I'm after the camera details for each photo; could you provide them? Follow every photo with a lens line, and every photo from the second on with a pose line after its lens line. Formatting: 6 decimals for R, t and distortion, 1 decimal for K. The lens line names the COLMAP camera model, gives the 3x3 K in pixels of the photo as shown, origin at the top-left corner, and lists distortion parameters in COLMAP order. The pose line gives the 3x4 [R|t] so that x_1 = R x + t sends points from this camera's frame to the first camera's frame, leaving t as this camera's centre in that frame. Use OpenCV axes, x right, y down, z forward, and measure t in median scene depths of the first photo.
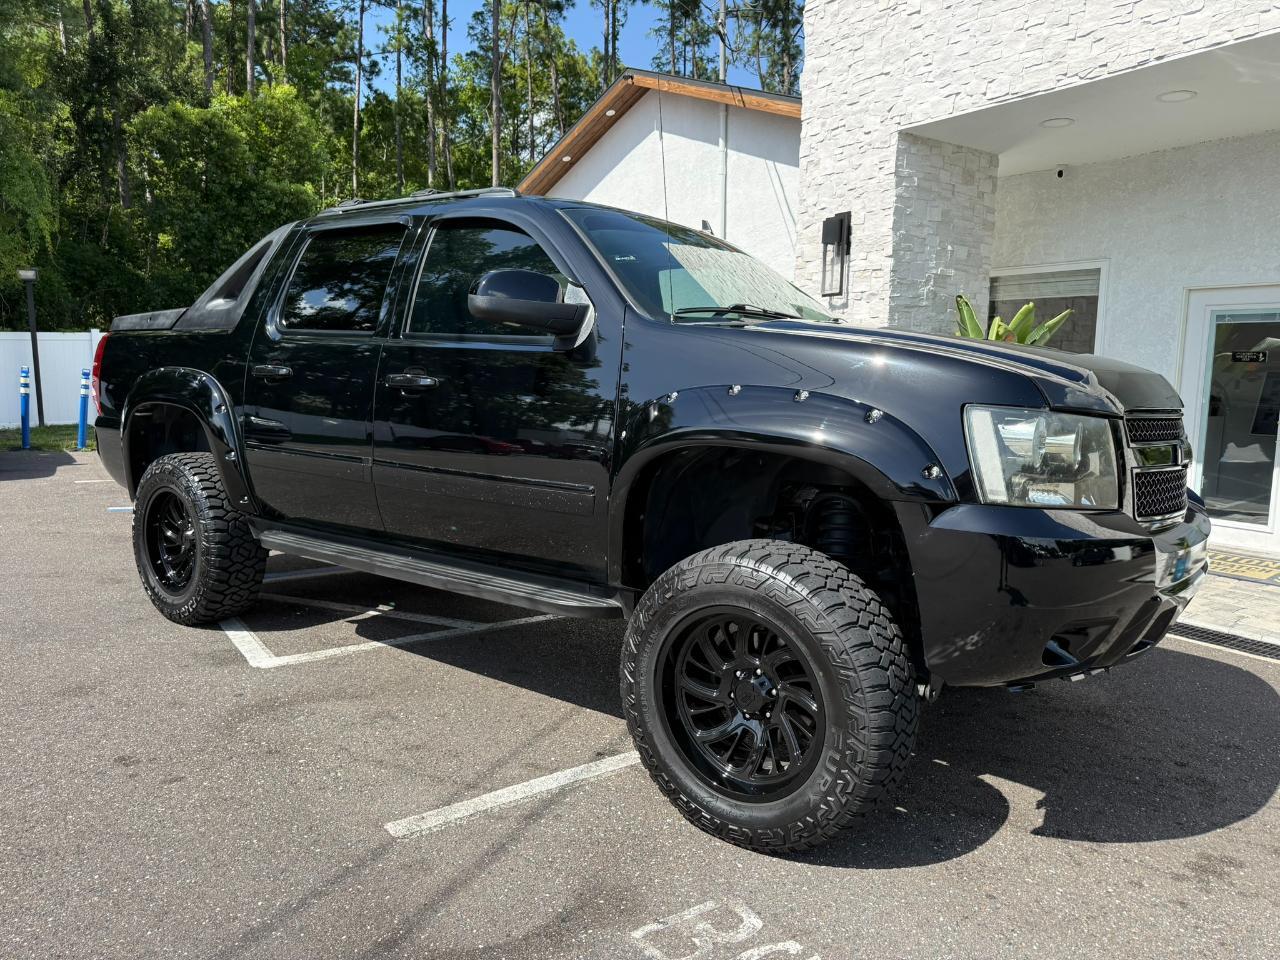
lens RADIAL K [[912.5, 0, 643.5], [0, 912.5, 477.0], [0, 0, 1]] dist [-0.001512, -0.008722]
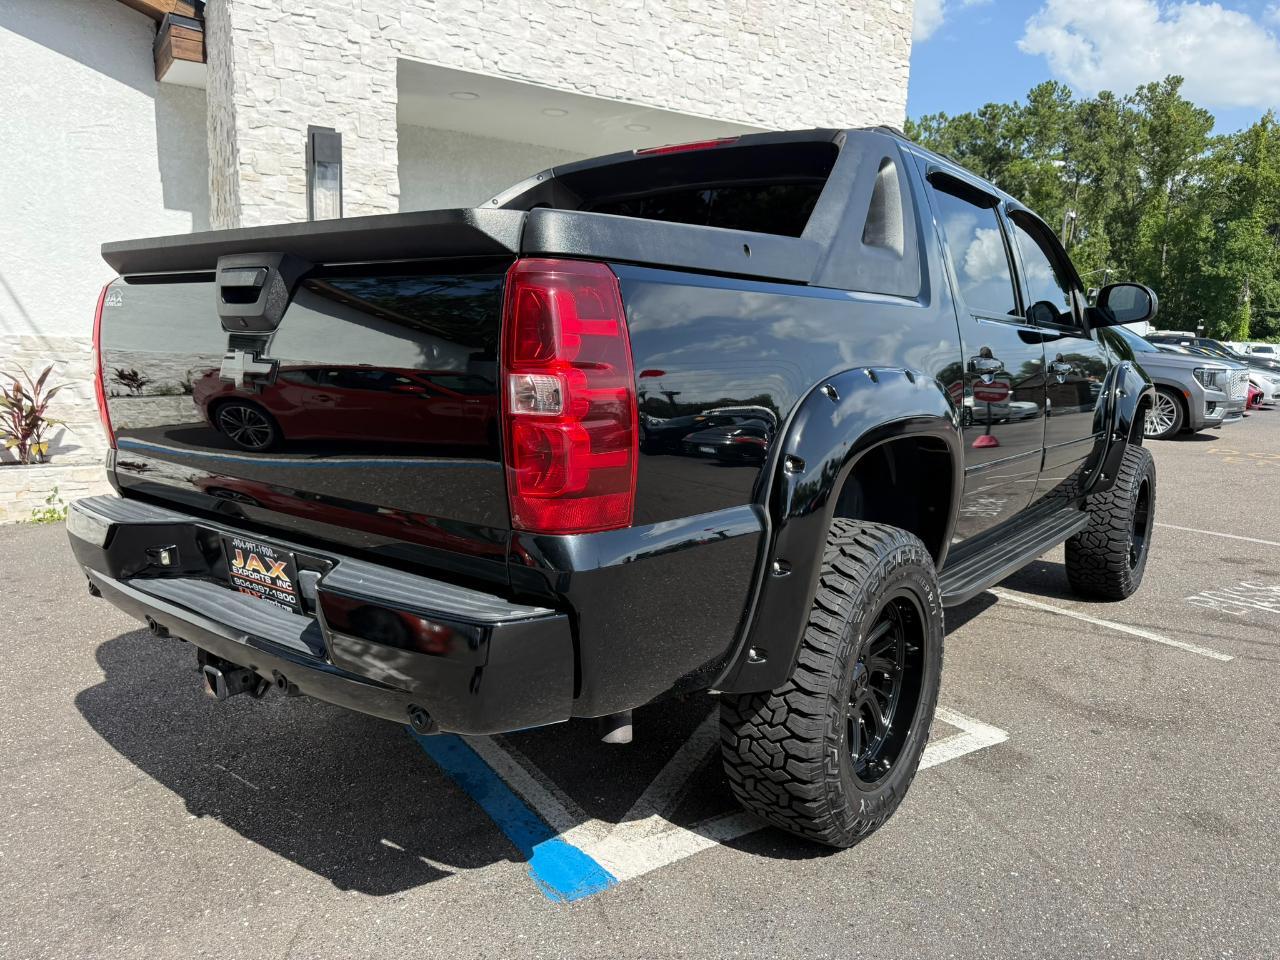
lens RADIAL K [[912.5, 0, 643.5], [0, 912.5, 477.0], [0, 0, 1]] dist [-0.001512, -0.008722]
pose [[0.021584, -0.175685, 0.984210, -0.712610], [0.077548, 0.981767, 0.173548, -0.107195], [-0.996755, 0.072578, 0.034815, 0.770244]]
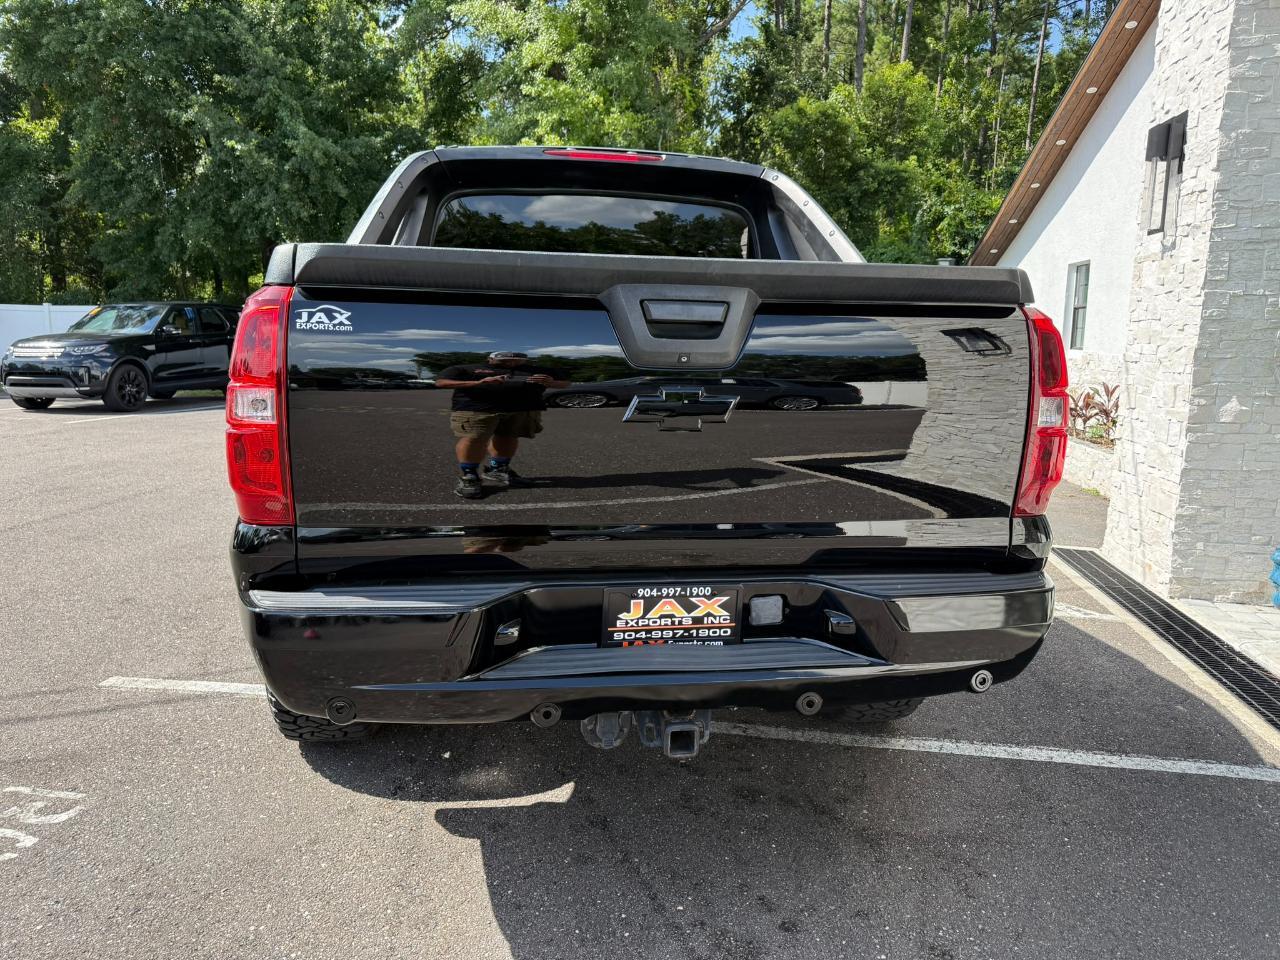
lens RADIAL K [[912.5, 0, 643.5], [0, 912.5, 477.0], [0, 0, 1]] dist [-0.001512, -0.008722]
pose [[0.733430, 0.099458, -0.672450, 0.456136], [-0.081530, 0.994968, 0.058236, -0.017979], [0.674858, 0.012112, 0.737848, 0.218941]]
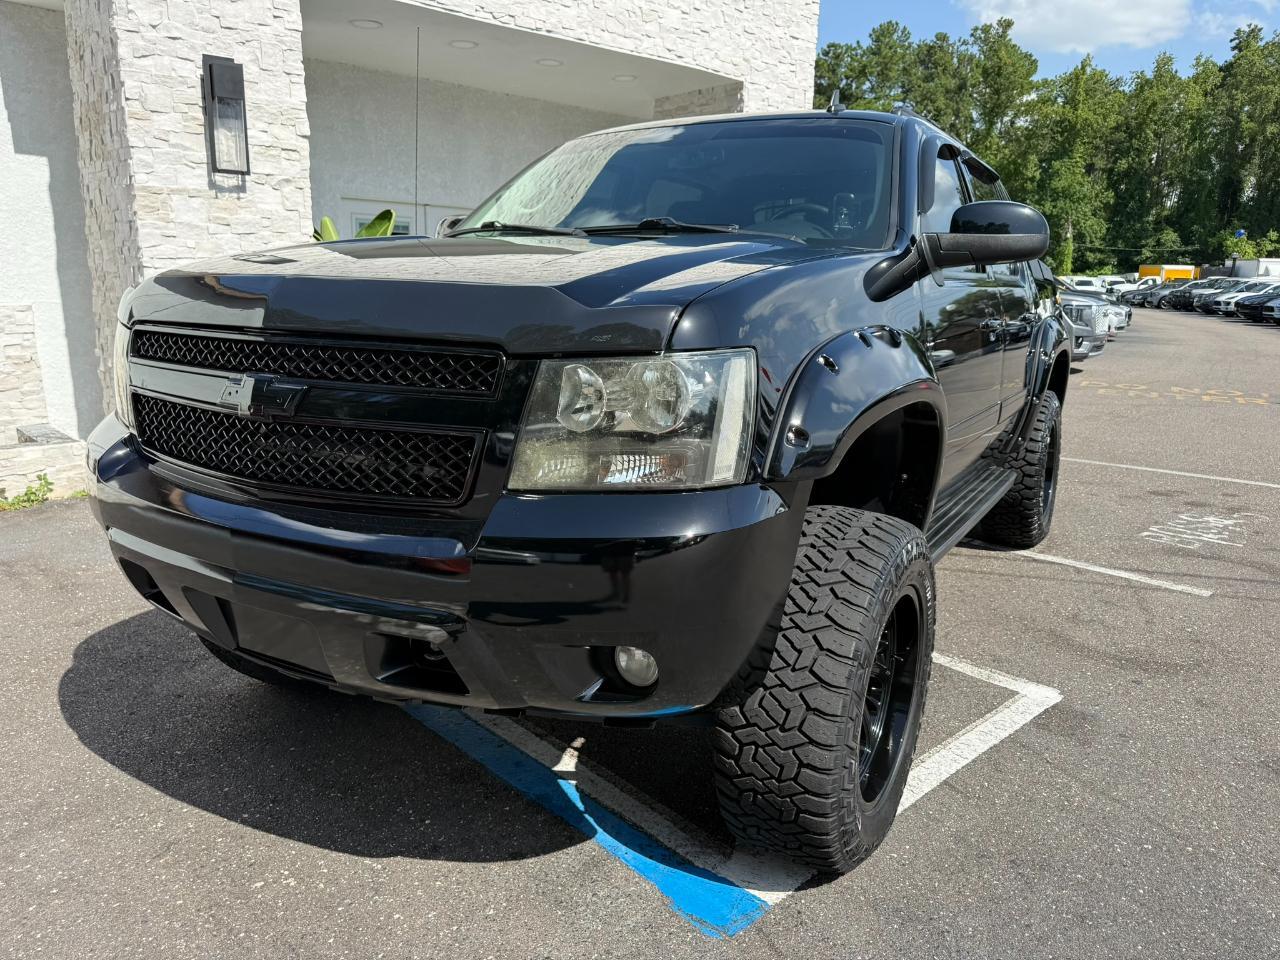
lens RADIAL K [[910.7, 0, 640.0], [0, 910.7, 480.0], [0, 0, 1]] dist [-0.006732, -0.002094]
pose [[-0.133577, -0.235244, 0.962714, -0.664783], [0.091797, 0.964306, 0.248370, -0.123544], [-0.986778, 0.121550, -0.107215, 0.862614]]
